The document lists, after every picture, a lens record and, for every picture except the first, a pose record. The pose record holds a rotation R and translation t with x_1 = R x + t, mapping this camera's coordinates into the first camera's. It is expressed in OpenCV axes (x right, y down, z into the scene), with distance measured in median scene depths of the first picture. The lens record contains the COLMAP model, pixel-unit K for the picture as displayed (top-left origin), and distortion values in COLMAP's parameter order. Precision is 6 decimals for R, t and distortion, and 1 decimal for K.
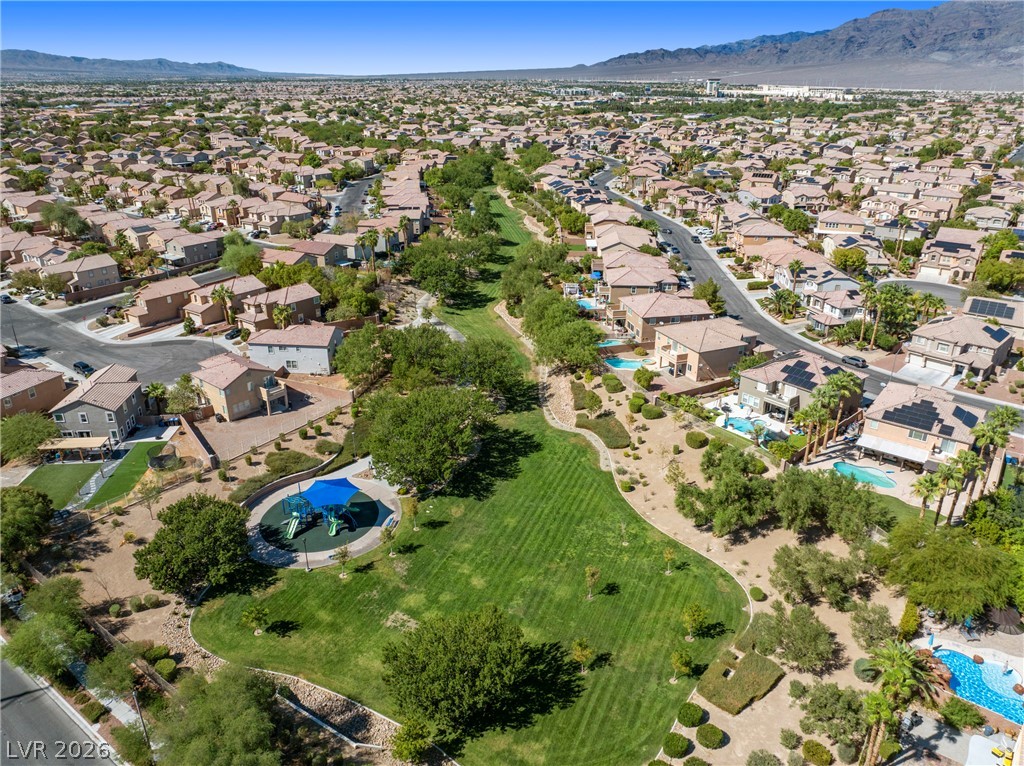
lens RADIAL K [[719.4, 0, 514.3], [0, 719.4, 388.0], [0, 0, 1]] dist [-0.049845, 0.021896]
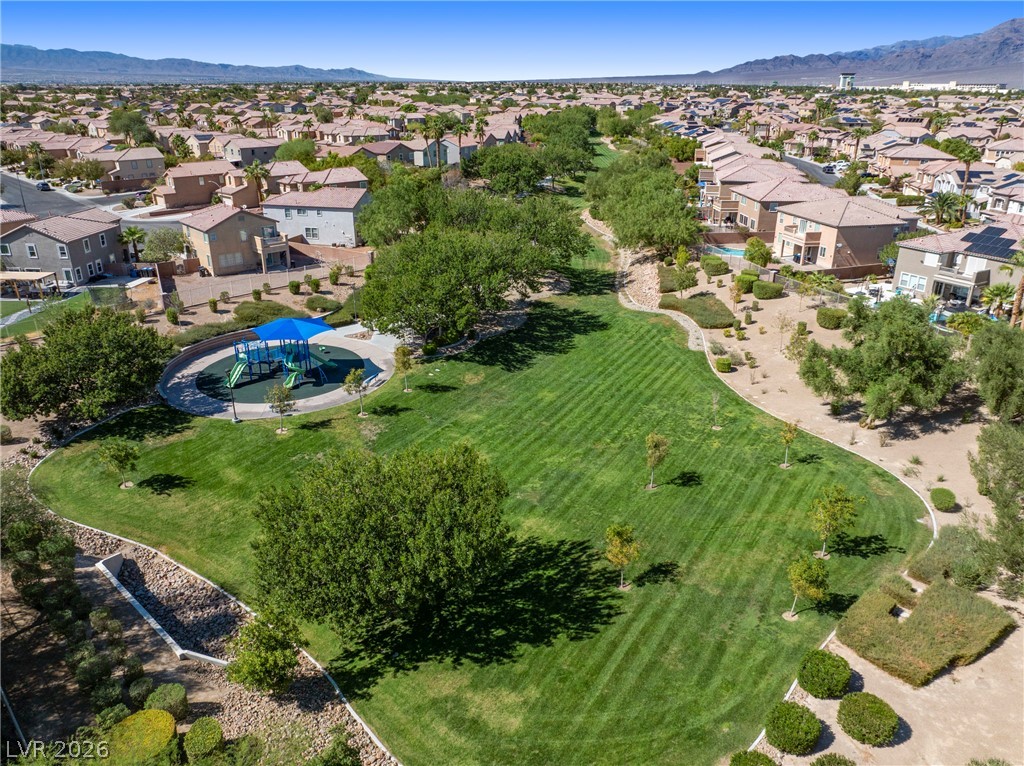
lens RADIAL K [[719.4, 0, 514.9], [0, 719.4, 384.0], [0, 0, 1]] dist [-0.049845, 0.021896]
pose [[0.987868, 0.059341, -0.143510, 0.055705], [-0.061724, 0.998019, -0.012205, 0.166531], [0.142501, 0.020915, 0.989574, 0.285569]]
